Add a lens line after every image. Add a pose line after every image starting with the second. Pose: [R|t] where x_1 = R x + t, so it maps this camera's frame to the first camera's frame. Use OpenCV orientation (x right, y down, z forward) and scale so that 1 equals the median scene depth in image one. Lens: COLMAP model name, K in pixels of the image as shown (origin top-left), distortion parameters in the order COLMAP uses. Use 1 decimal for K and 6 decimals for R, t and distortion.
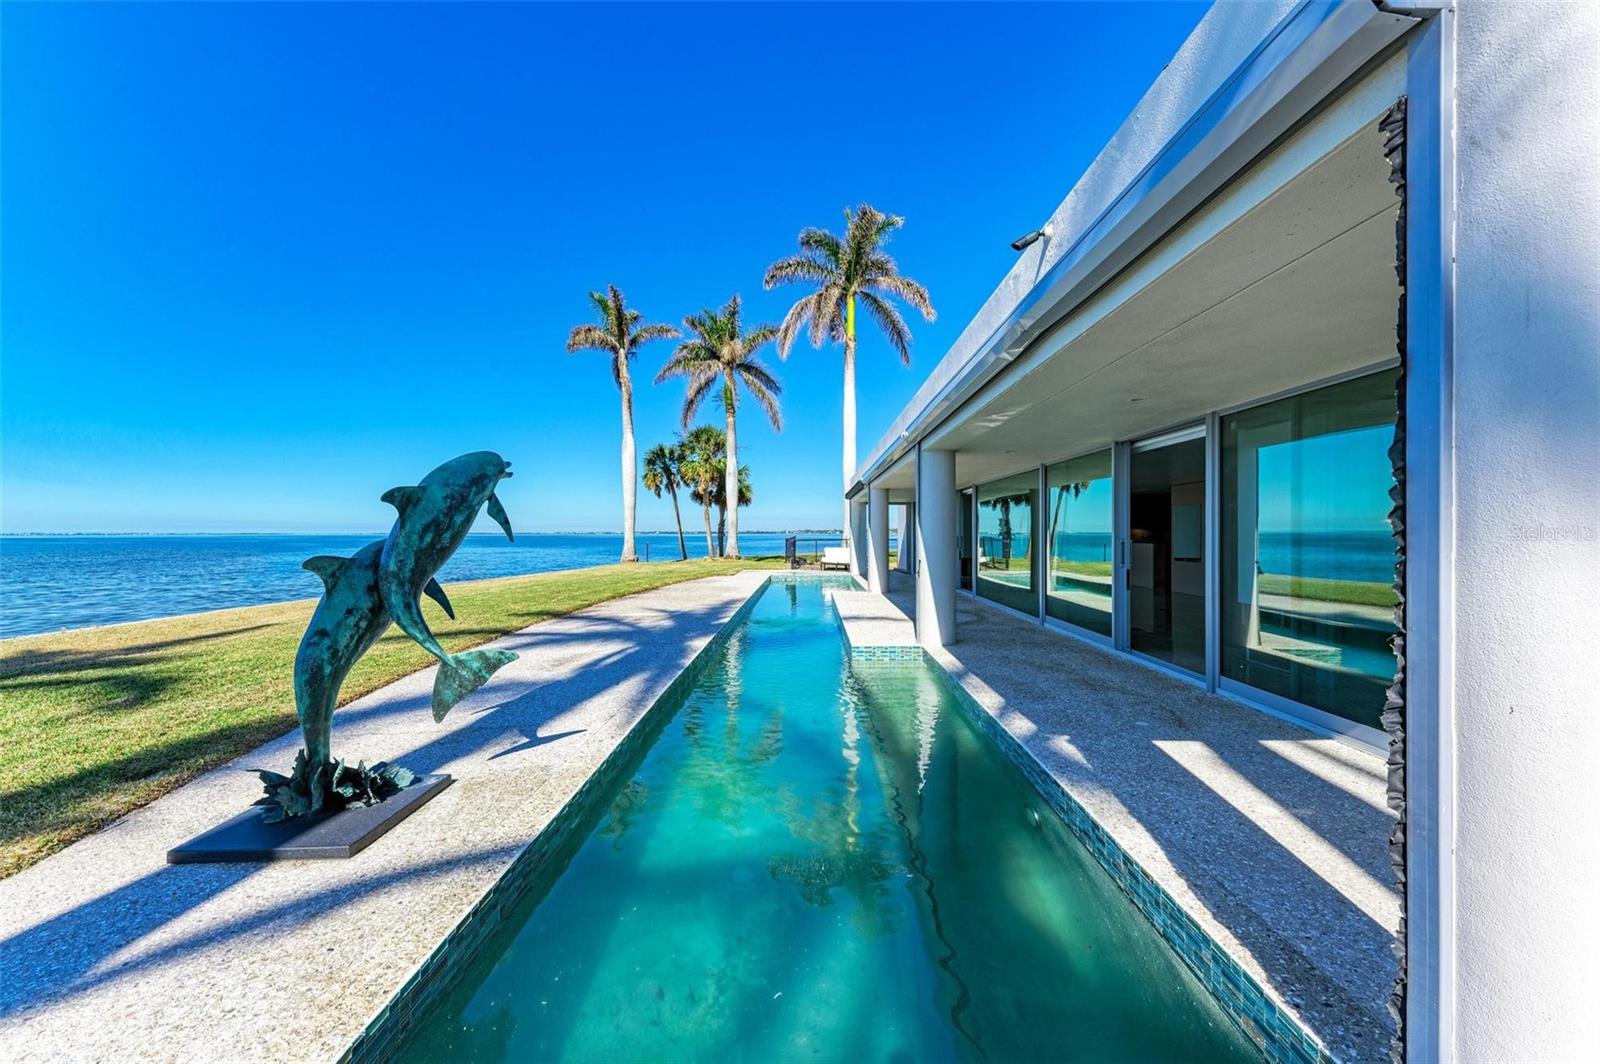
lens RADIAL K [[624.8, 0, 813.8], [0, 624.8, 530.5], [0, 0, 1]] dist [0.022858, -0.002127]
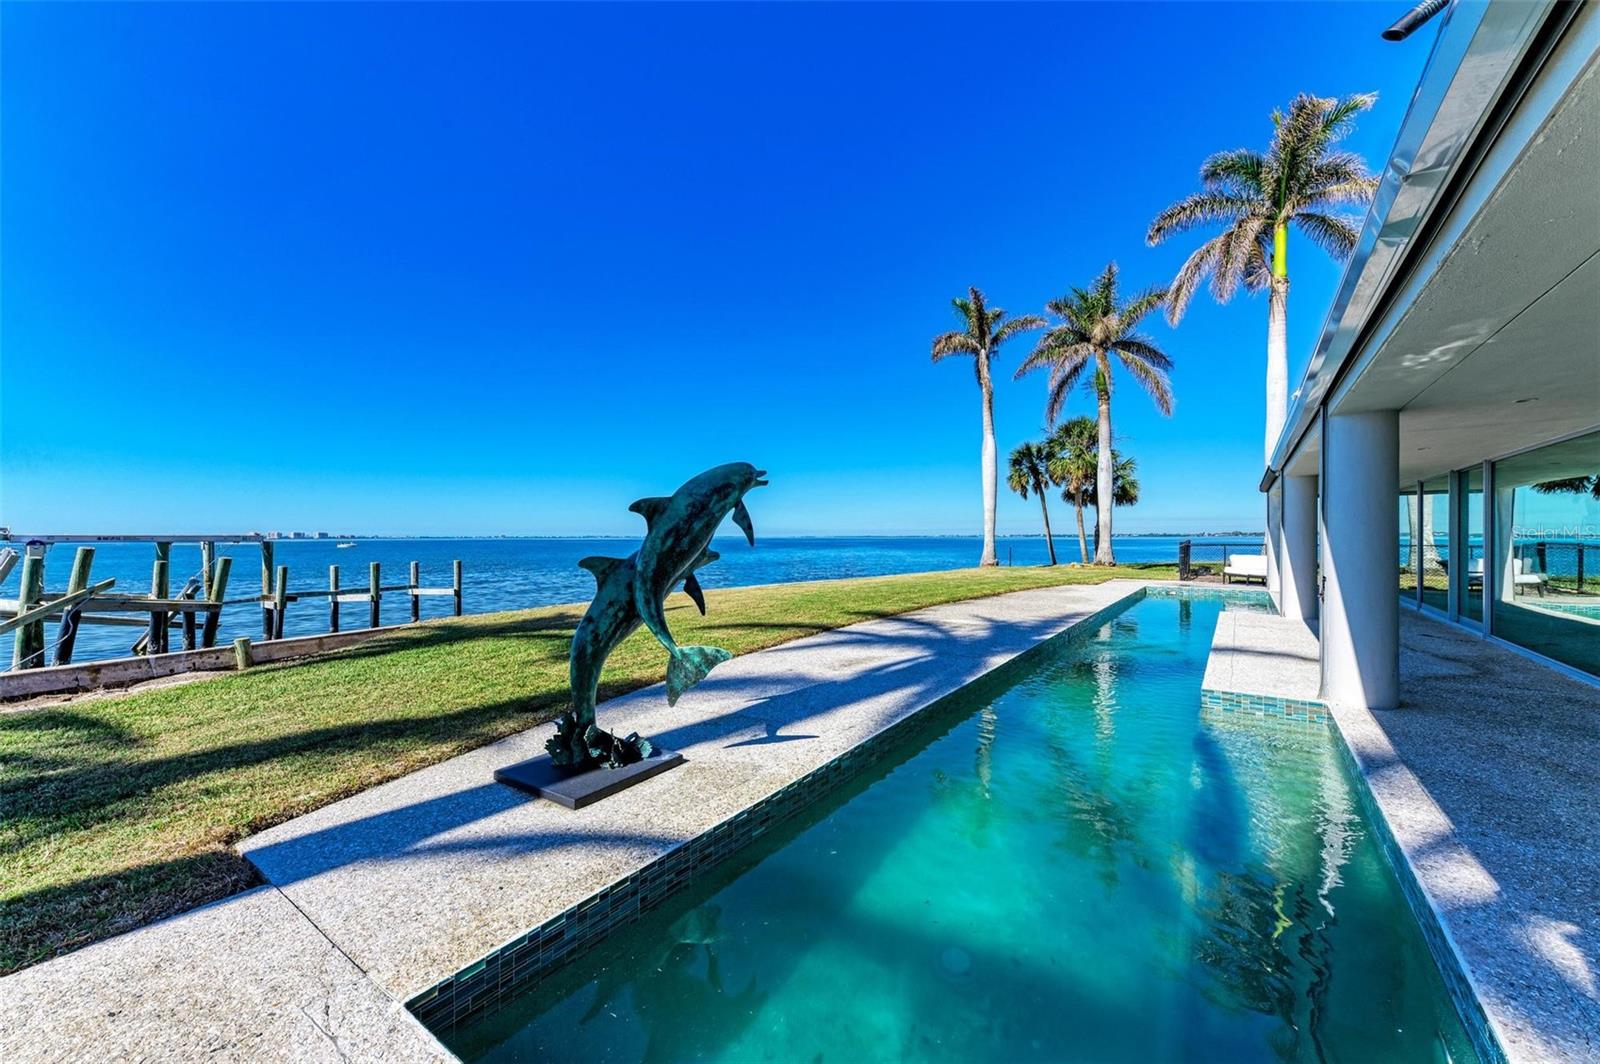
lens RADIAL K [[624.8, 0, 793.5], [0, 624.8, 533.8], [0, 0, 1]] dist [0.022858, -0.002127]
pose [[0.810496, -0.003457, -0.585733, 0.142037], [0.003511, 0.999993, -0.001043, -0.000969], [0.585733, -0.001211, 0.810503, 0.135249]]
